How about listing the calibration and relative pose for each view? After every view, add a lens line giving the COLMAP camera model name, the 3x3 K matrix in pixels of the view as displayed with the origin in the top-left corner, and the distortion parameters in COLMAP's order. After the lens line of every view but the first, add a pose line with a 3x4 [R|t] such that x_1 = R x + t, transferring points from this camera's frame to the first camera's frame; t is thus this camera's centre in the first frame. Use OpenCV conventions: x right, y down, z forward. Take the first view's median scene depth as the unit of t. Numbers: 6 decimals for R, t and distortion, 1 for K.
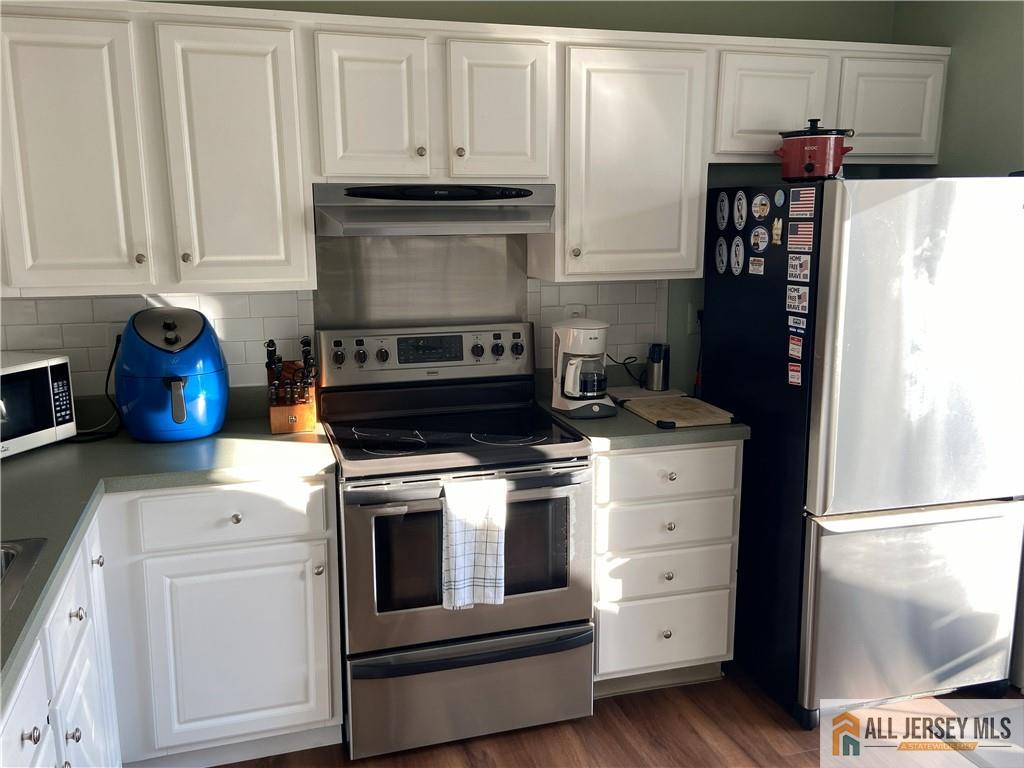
lens RADIAL K [[891.2, 0, 507.9], [0, 891.2, 388.0], [0, 0, 1]] dist [0.112324, -0.118981]
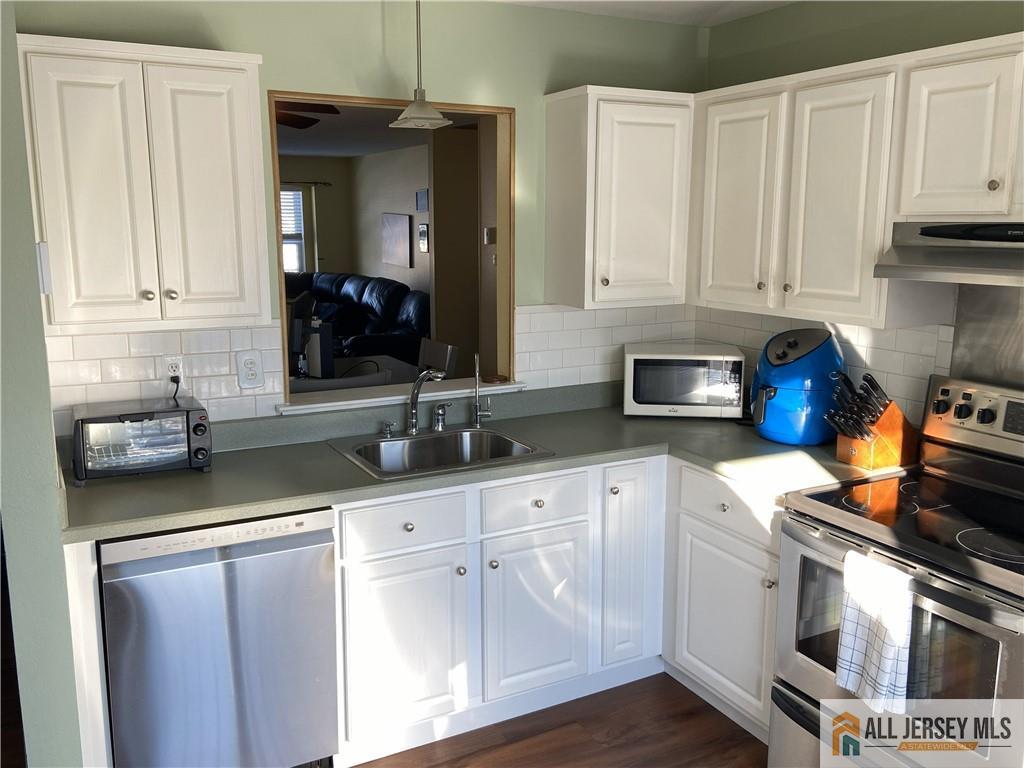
lens RADIAL K [[891.2, 0, 510.6], [0, 891.2, 376.2], [0, 0, 1]] dist [0.112324, -0.118981]
pose [[0.194471, 0.177778, -0.964664, 0.645246], [-0.191357, 0.971420, 0.140446, -0.115776], [0.962062, 0.157282, 0.222932, 0.377500]]
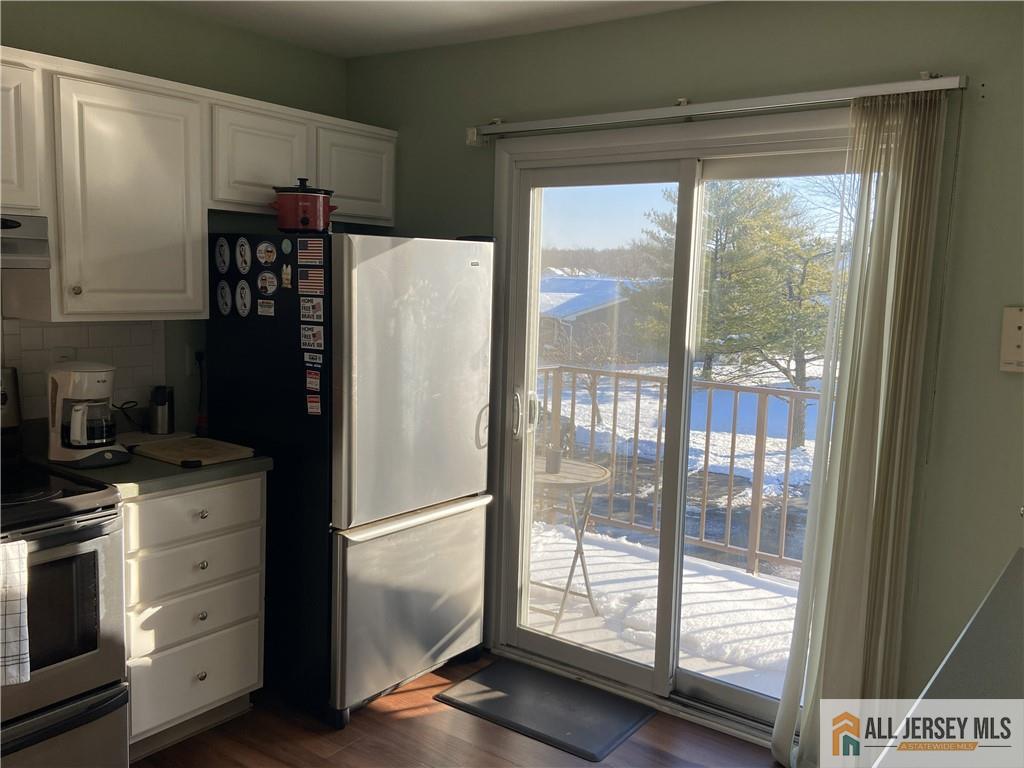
lens RADIAL K [[891.2, 0, 512.8], [0, 891.2, 386.9], [0, 0, 1]] dist [0.112324, -0.118981]
pose [[0.803291, -0.046550, 0.593765, -0.130897], [0.080251, 0.996309, -0.030461, 0.014887], [-0.590156, 0.072119, 0.804062, -0.028331]]
